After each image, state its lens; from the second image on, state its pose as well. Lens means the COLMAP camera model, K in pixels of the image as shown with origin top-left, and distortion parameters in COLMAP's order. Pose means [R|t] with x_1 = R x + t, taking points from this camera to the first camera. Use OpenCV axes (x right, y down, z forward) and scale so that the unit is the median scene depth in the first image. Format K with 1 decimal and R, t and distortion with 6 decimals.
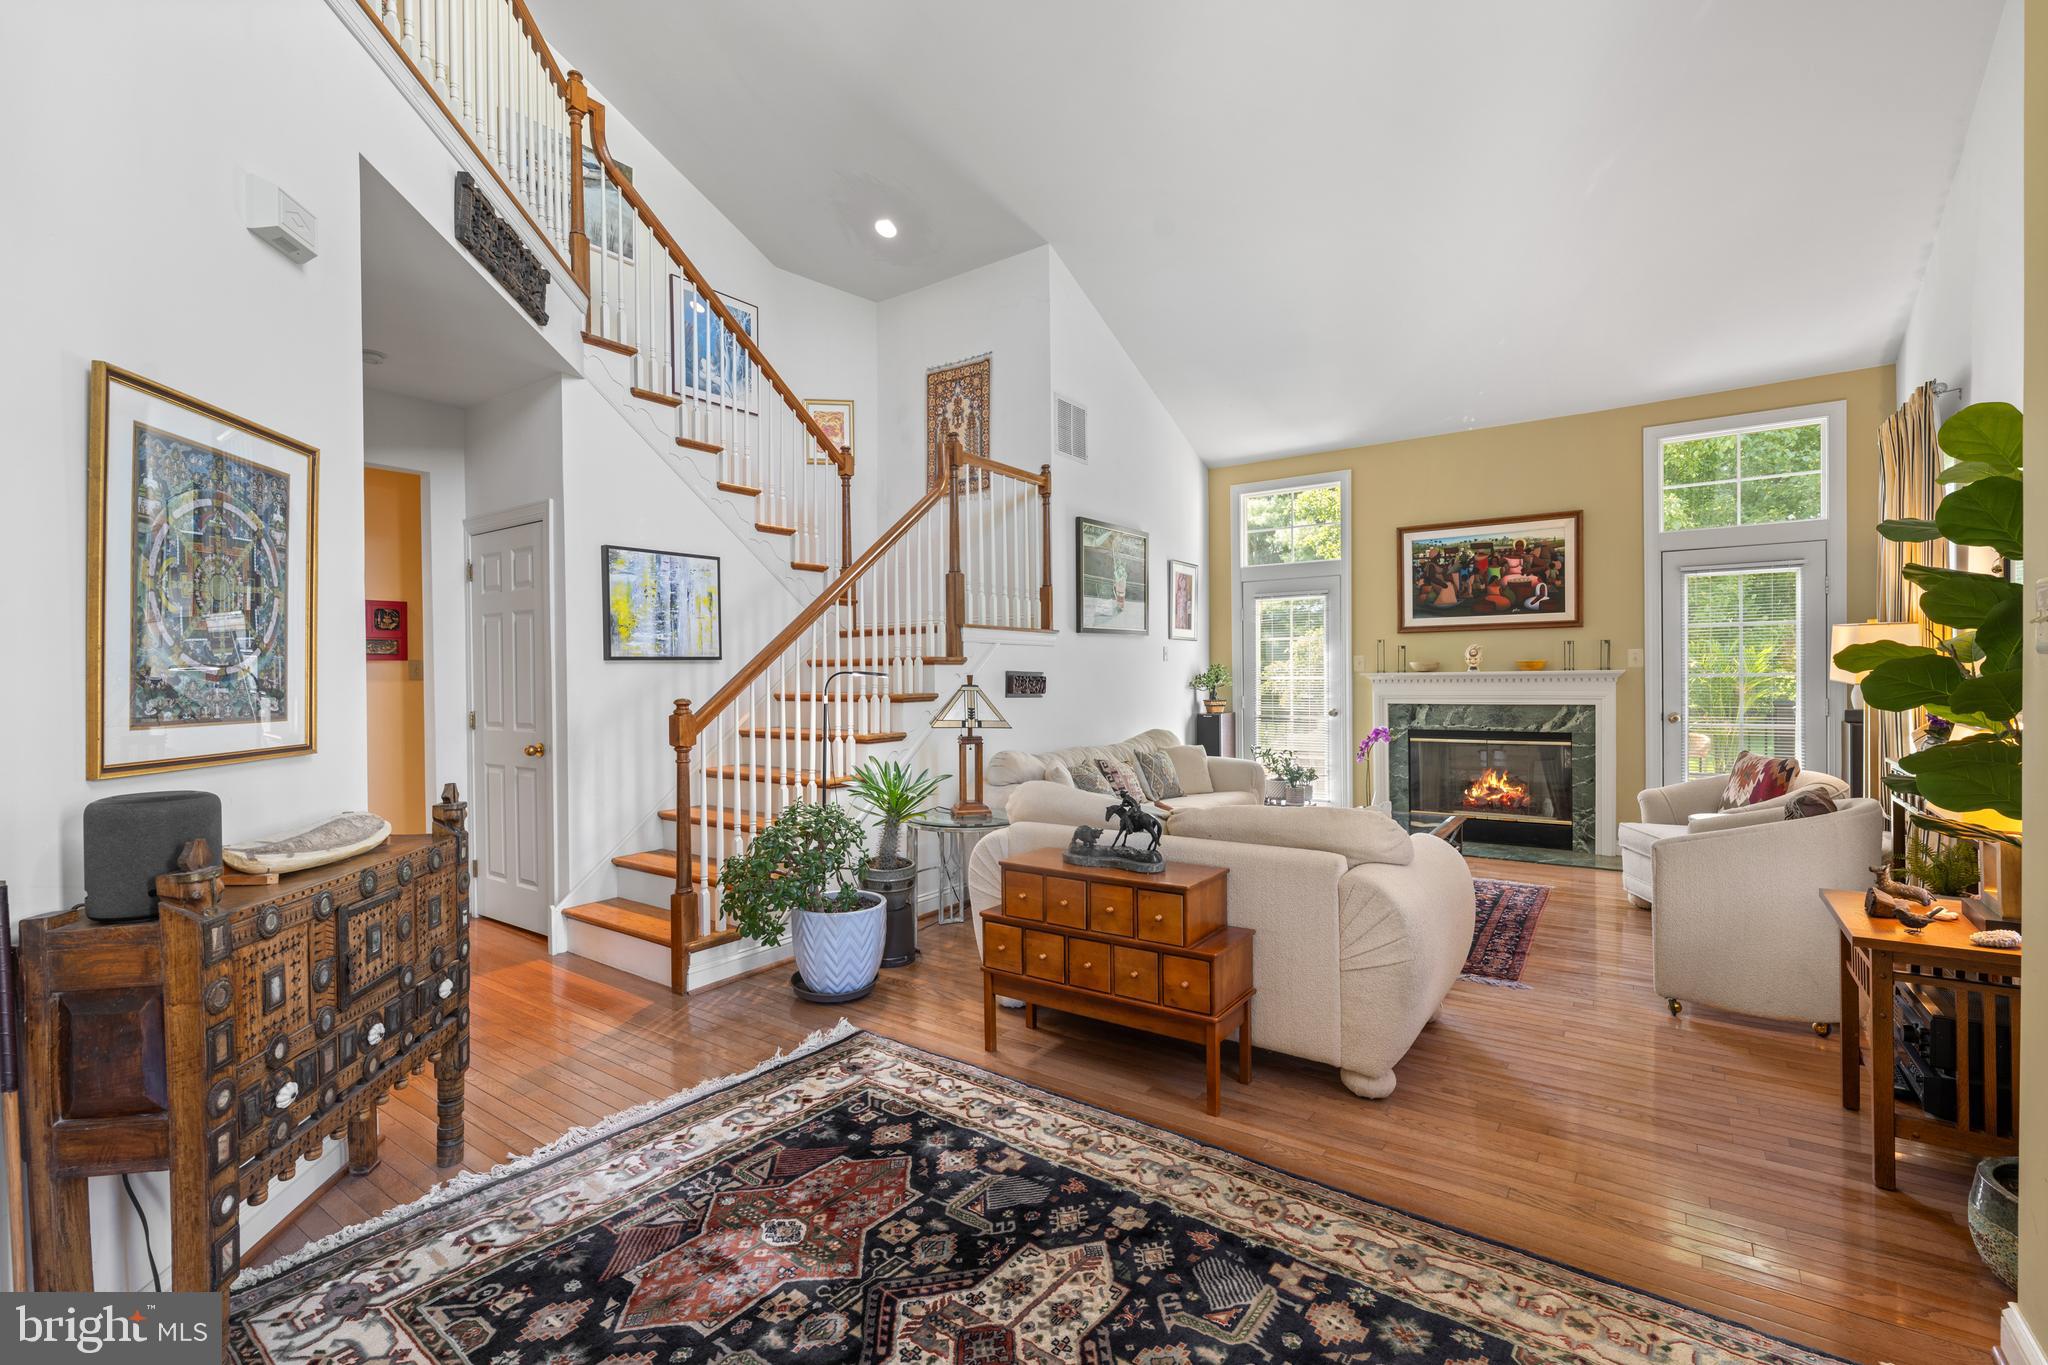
lens RADIAL K [[901.9, 0, 1010.6], [0, 901.9, 683.1], [0, 0, 1]] dist [-0.001528, 0.000073]
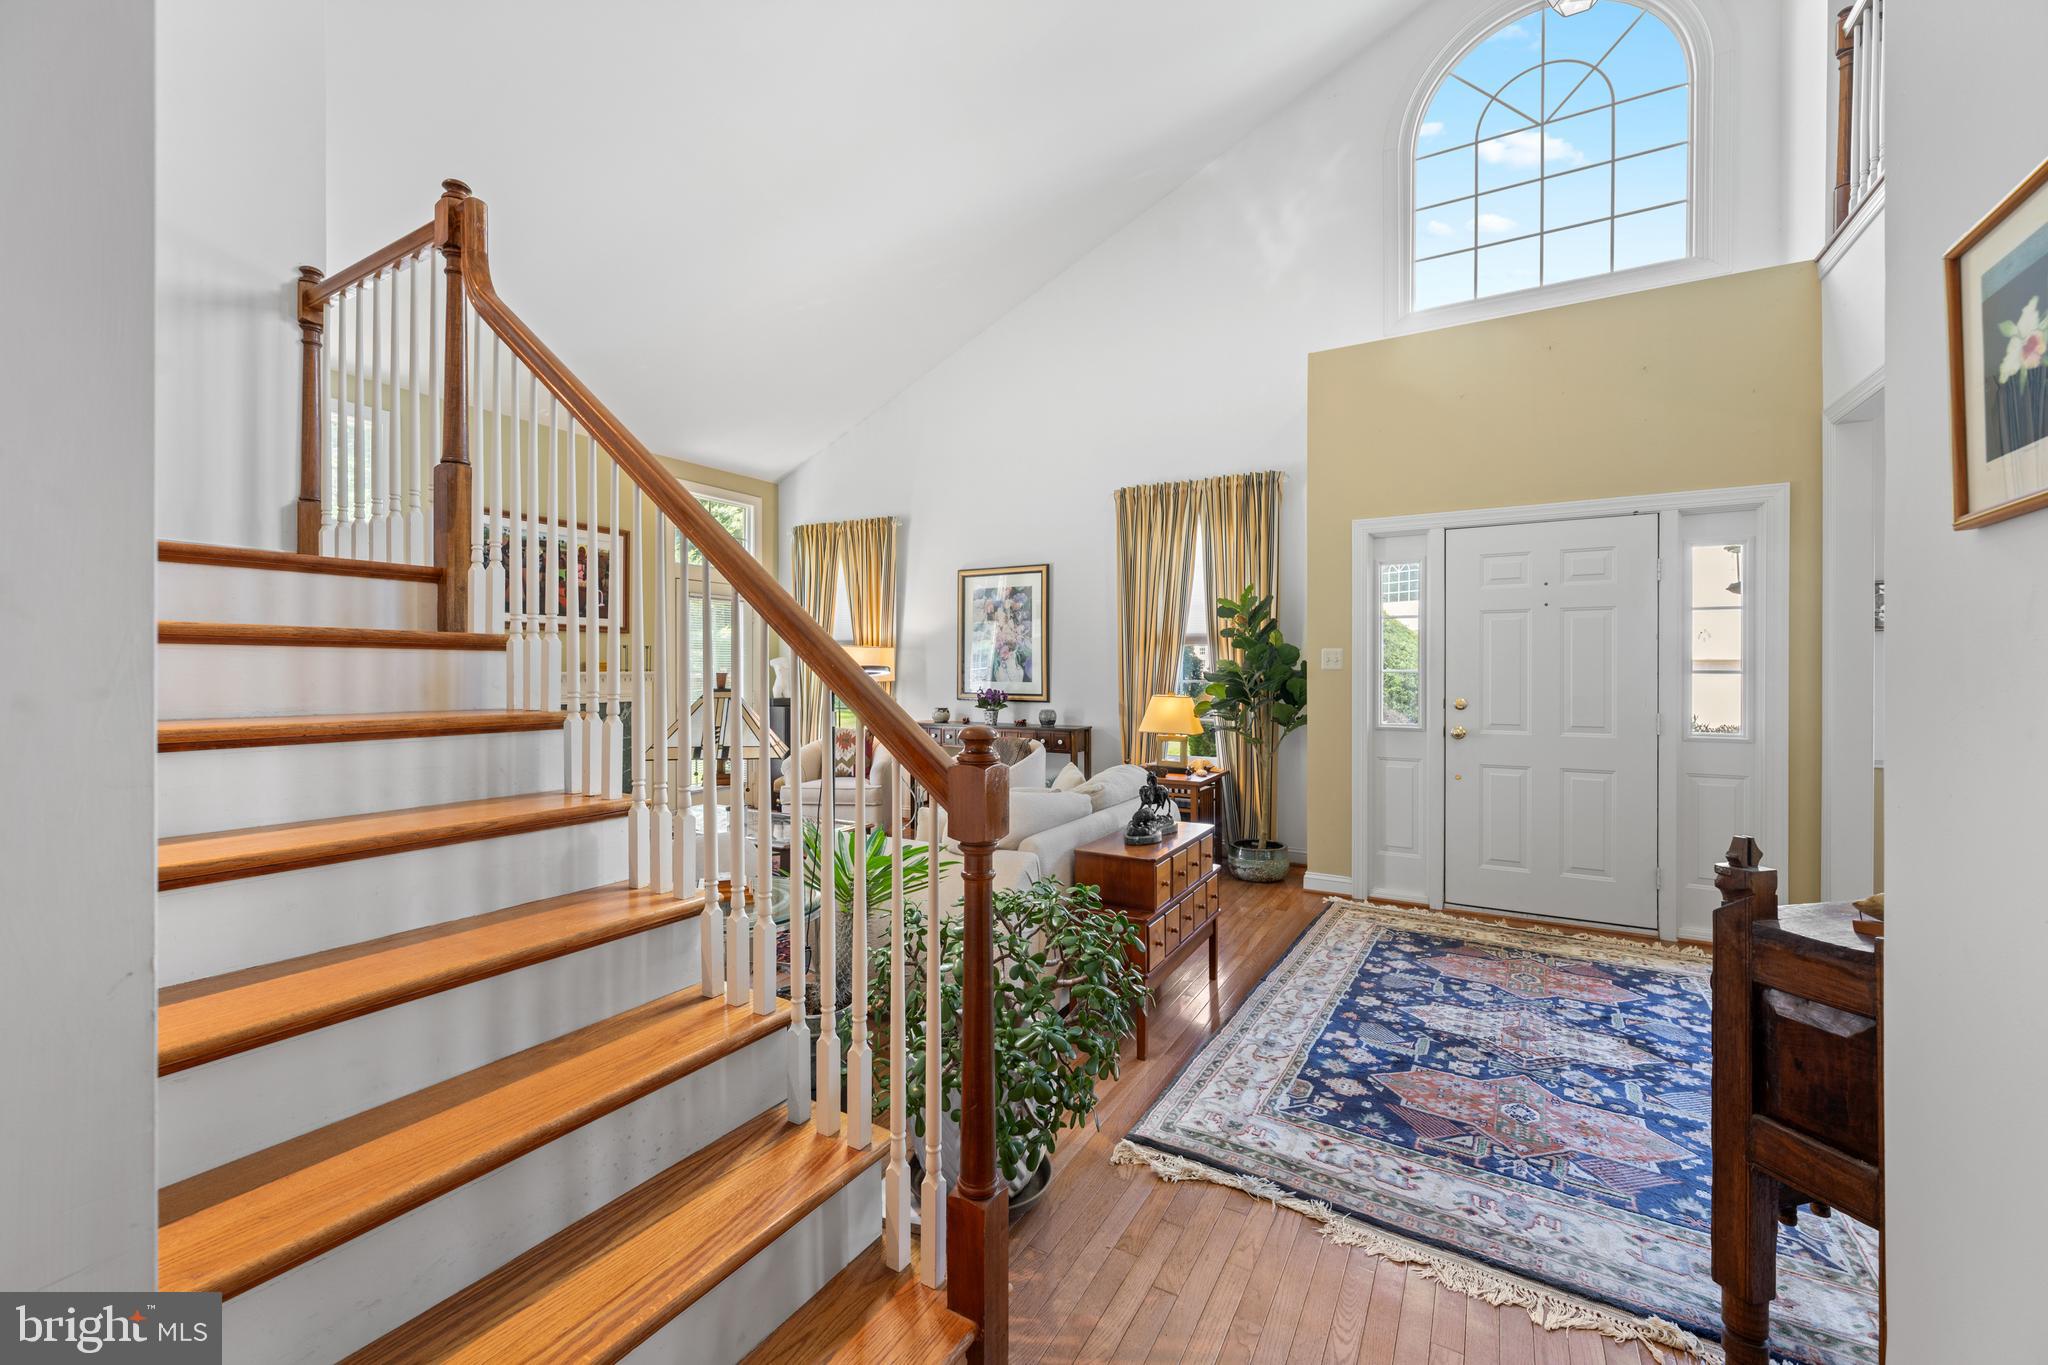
lens RADIAL K [[812.4, 0, 1027.7], [0, 812.4, 673.9], [0, 0, 1]] dist [-0.002132, -0.000305]
pose [[-0.103747, 0.005721, 0.994587, -0.445213], [0.006761, 0.999964, -0.005047, -0.002673], [-0.994581, 0.006200, -0.103782, 0.609289]]
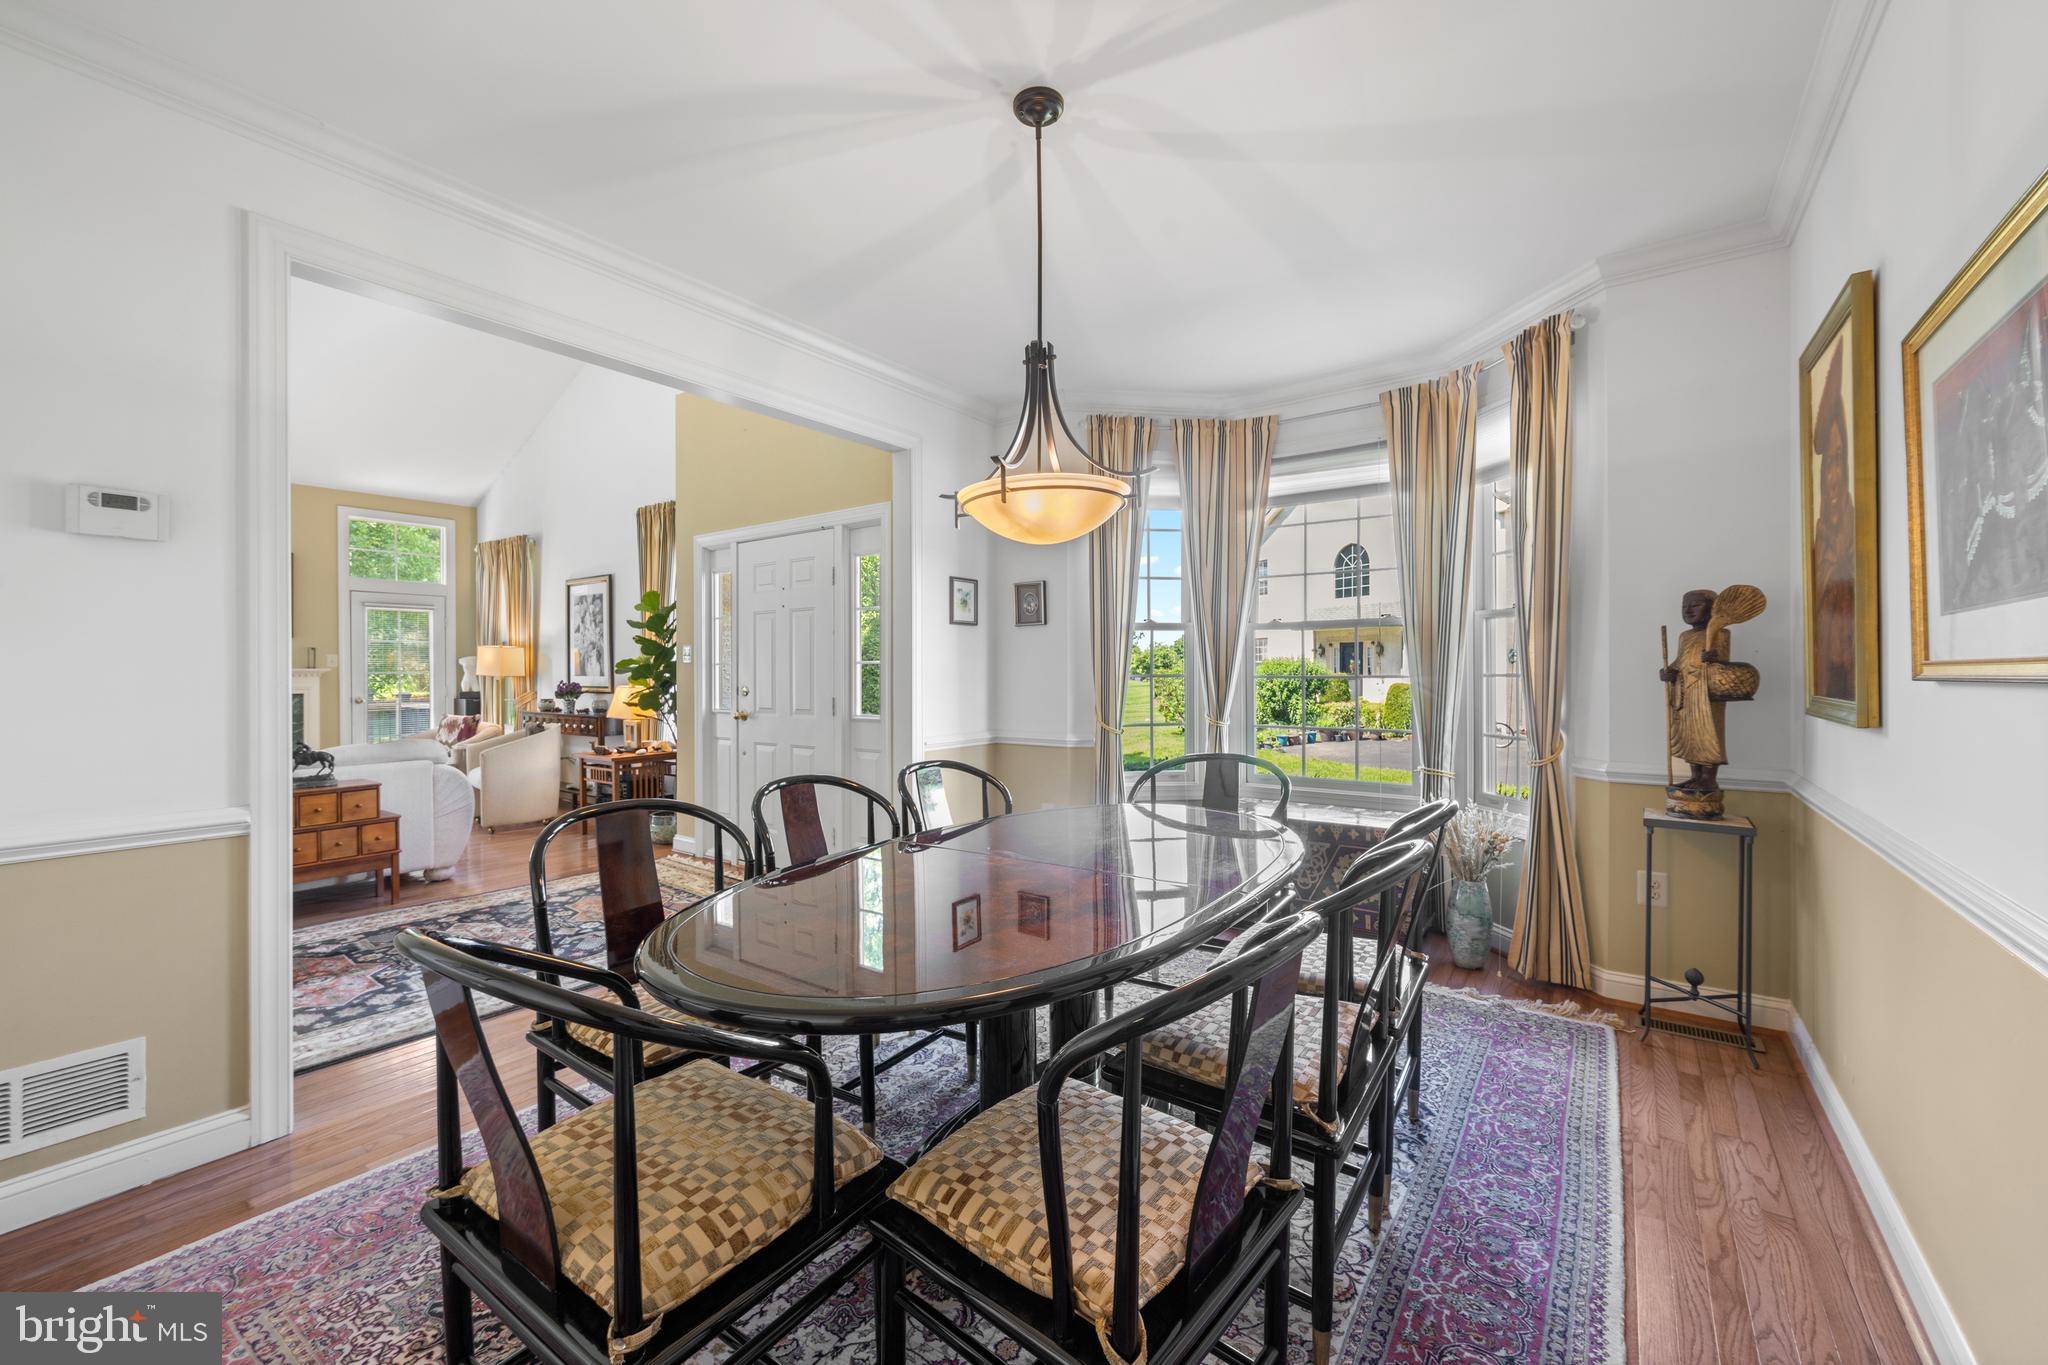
lens RADIAL K [[823.5, 0, 1019.5], [0, 823.5, 669.4], [0, 0, 1]] dist [-0.000482, -0.000044]
pose [[0.013872, 0.009431, 0.999859, -0.621217], [0.011085, 0.999893, -0.009585, 0.011244], [-0.999842, 0.011216, 0.013766, -0.134948]]
